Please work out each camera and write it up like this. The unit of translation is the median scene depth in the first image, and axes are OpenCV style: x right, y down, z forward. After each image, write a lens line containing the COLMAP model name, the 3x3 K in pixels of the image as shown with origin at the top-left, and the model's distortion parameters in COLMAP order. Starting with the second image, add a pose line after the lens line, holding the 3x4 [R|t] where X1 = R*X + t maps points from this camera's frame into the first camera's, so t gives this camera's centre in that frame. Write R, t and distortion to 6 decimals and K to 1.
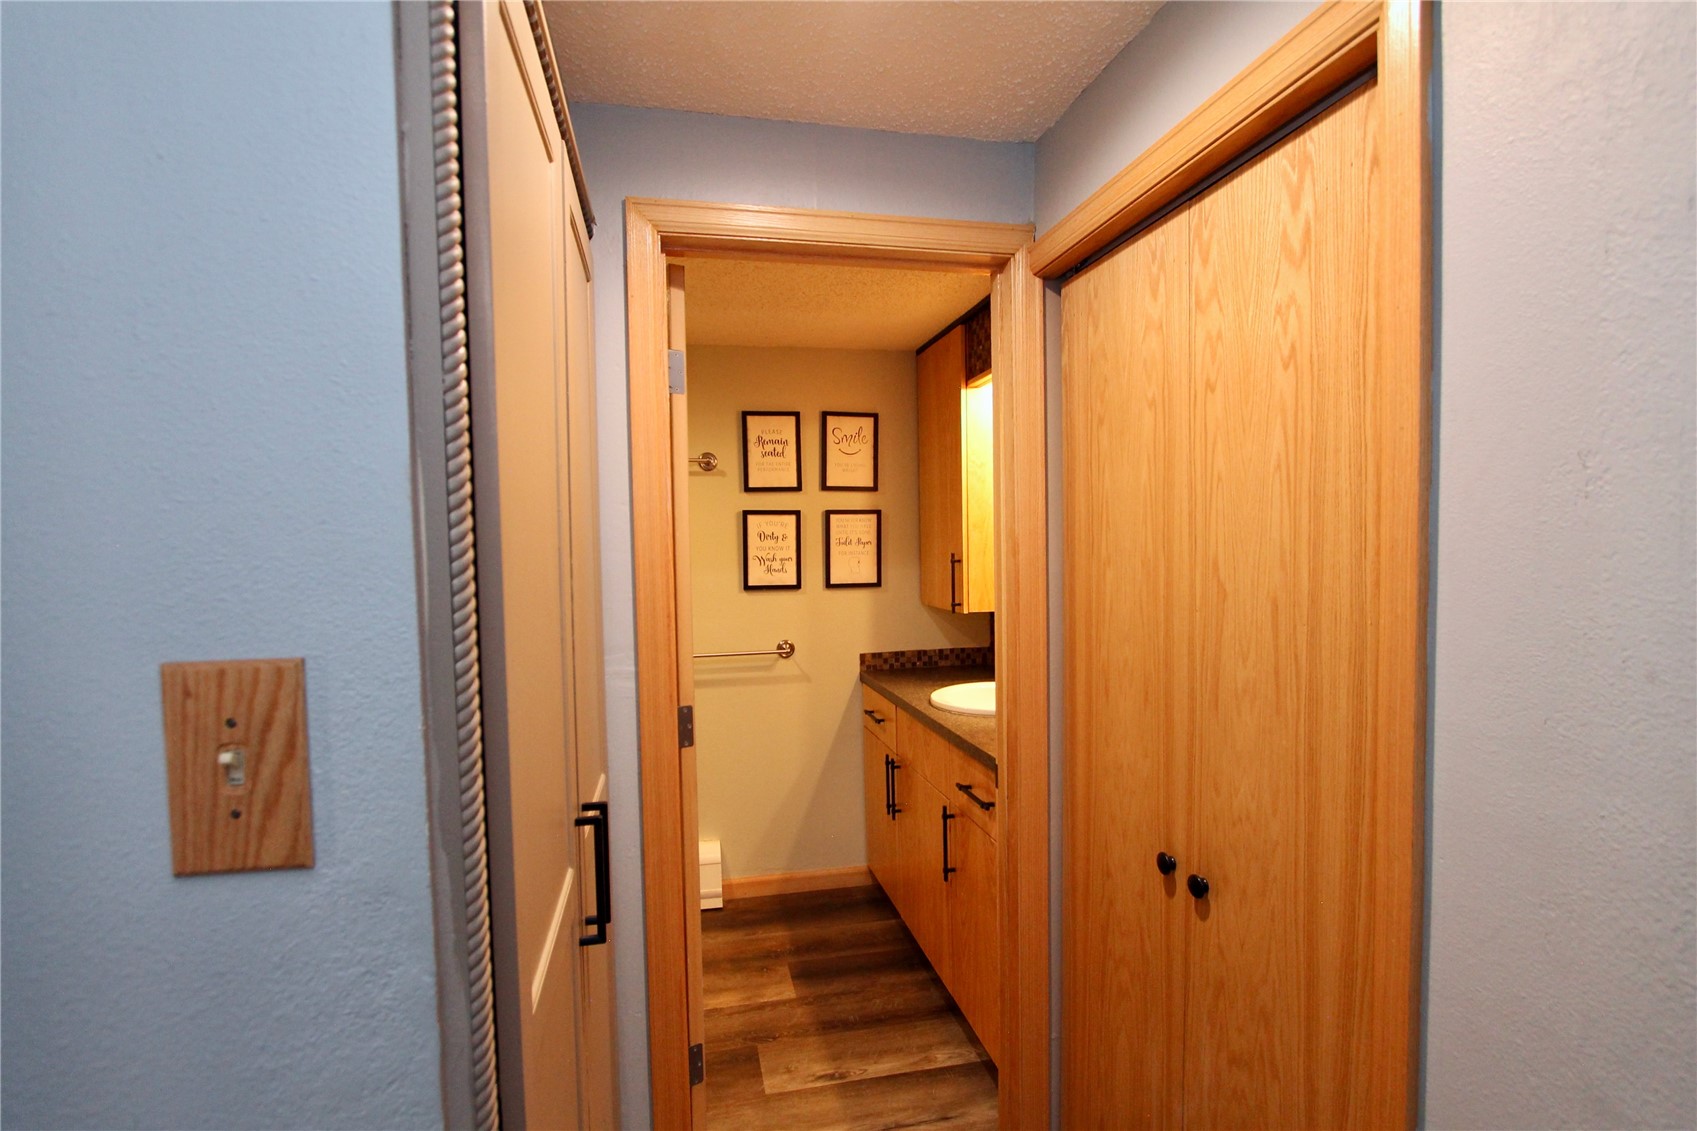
lens RADIAL K [[834.7, 0, 850.2], [0, 834.7, 578.6], [0, 0, 1]] dist [-0.019078, 0.000053]
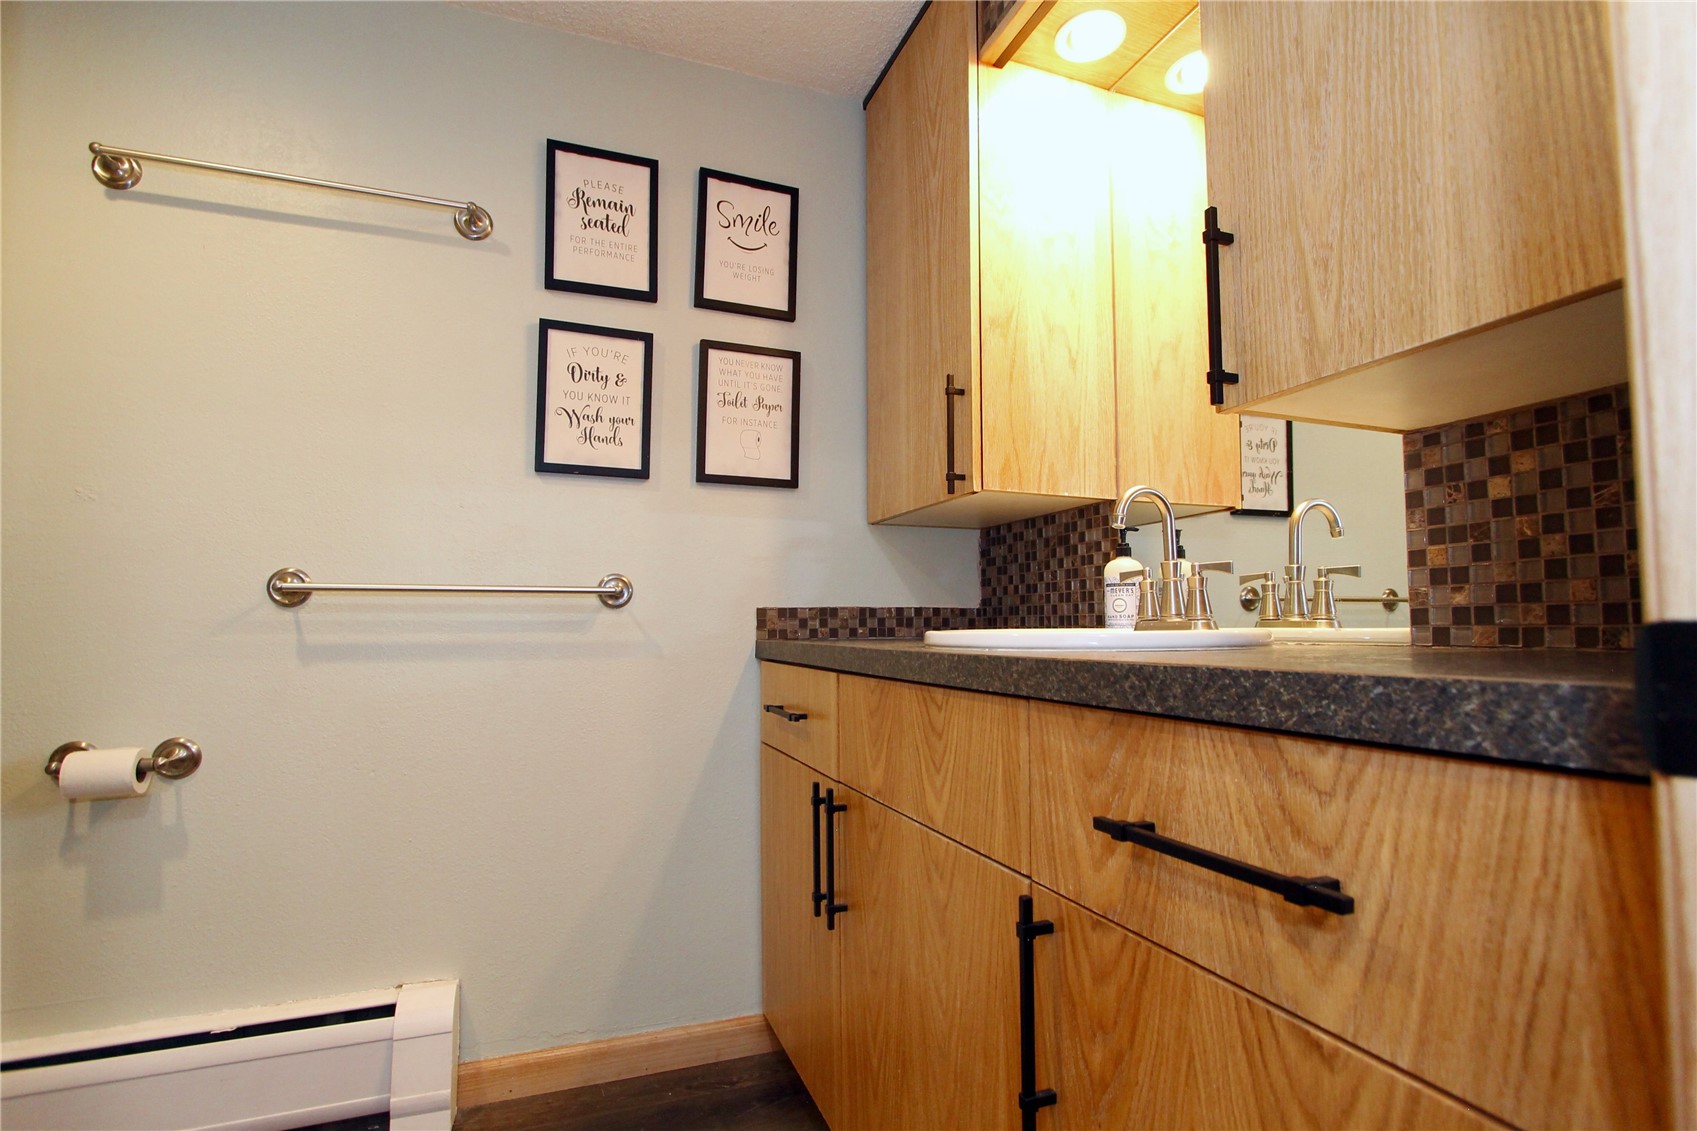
lens RADIAL K [[811.5, 0, 850.3], [0, 811.5, 574.3], [0, 0, 1]] dist [-0.016729, -0.000124]
pose [[0.989754, 0.024275, 0.140704, -0.003054], [-0.009181, 0.994222, -0.106946, 0.126944], [-0.142488, 0.104558, 0.984259, 0.478155]]
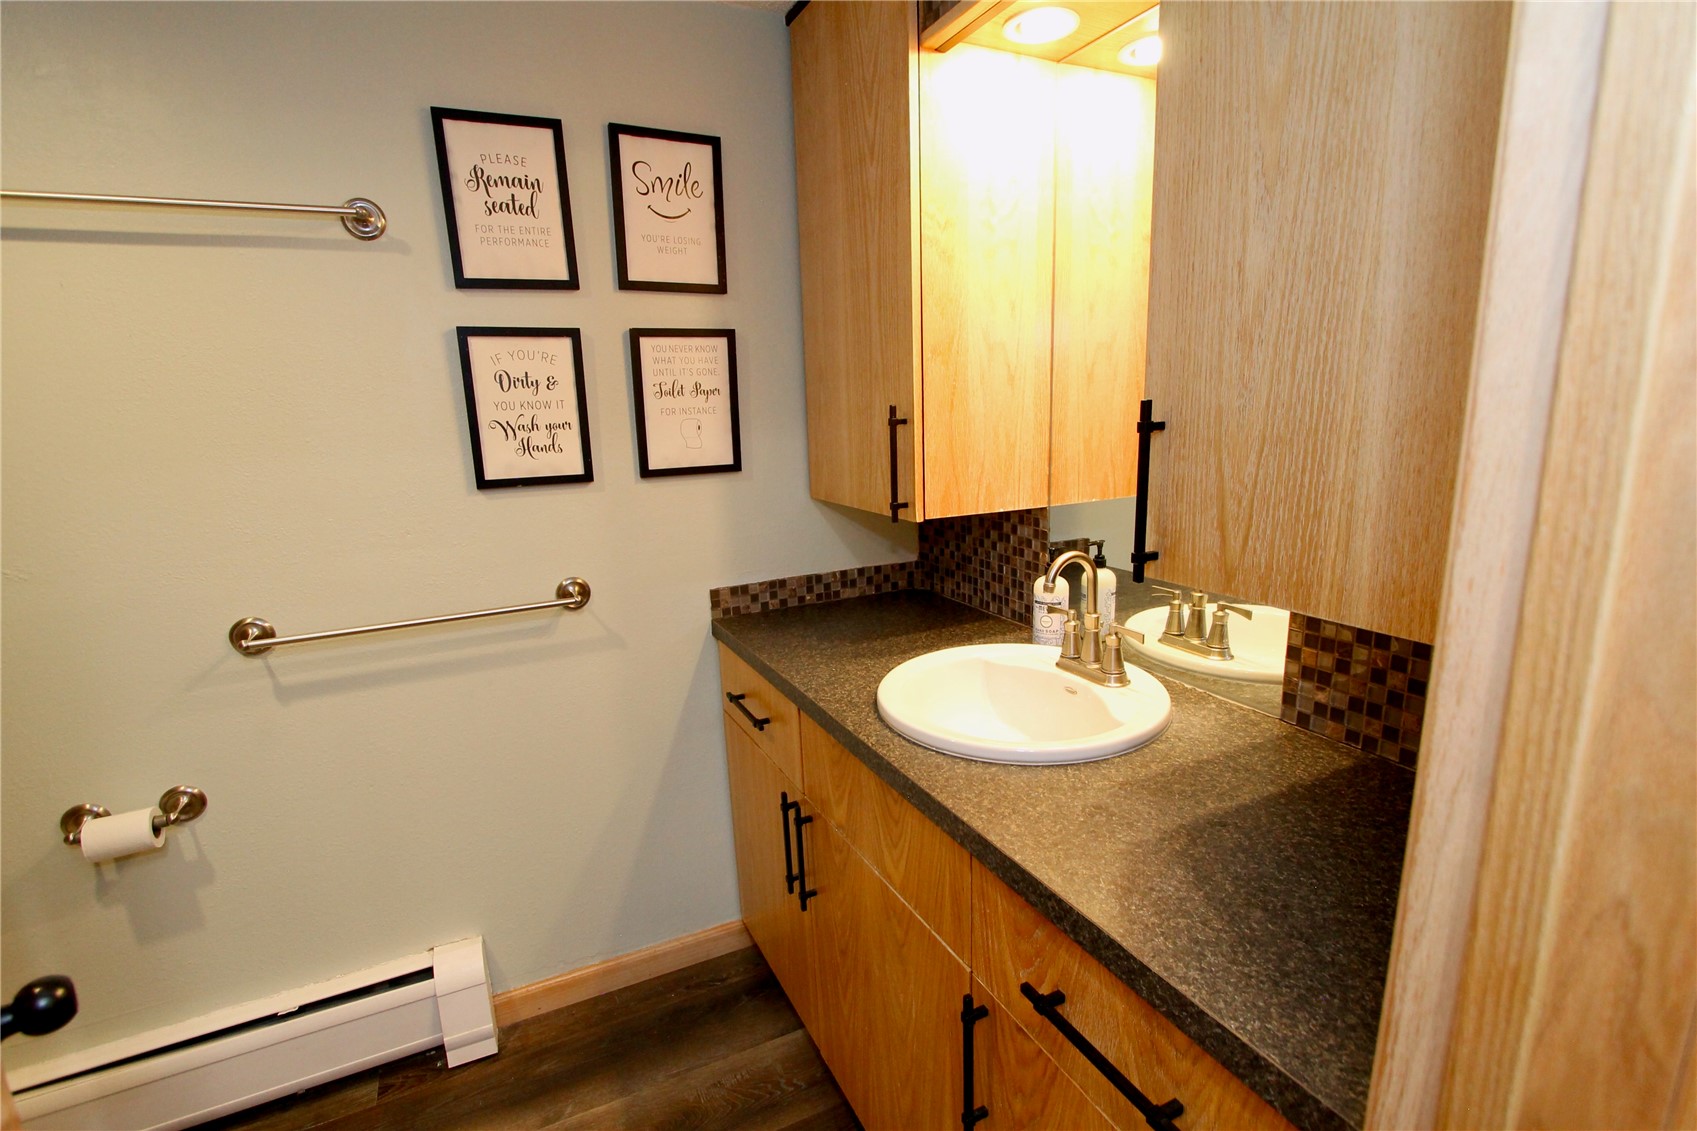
lens RADIAL K [[812.6, 0, 854.4], [0, 812.6, 586.1], [0, 0, 1]] dist [-0.015906, 0.001497]
pose [[0.971428, -0.068440, 0.227252, -0.019091], [0.026856, 0.983068, 0.181261, -0.011521], [-0.235810, -0.169979, 0.956818, 0.452153]]
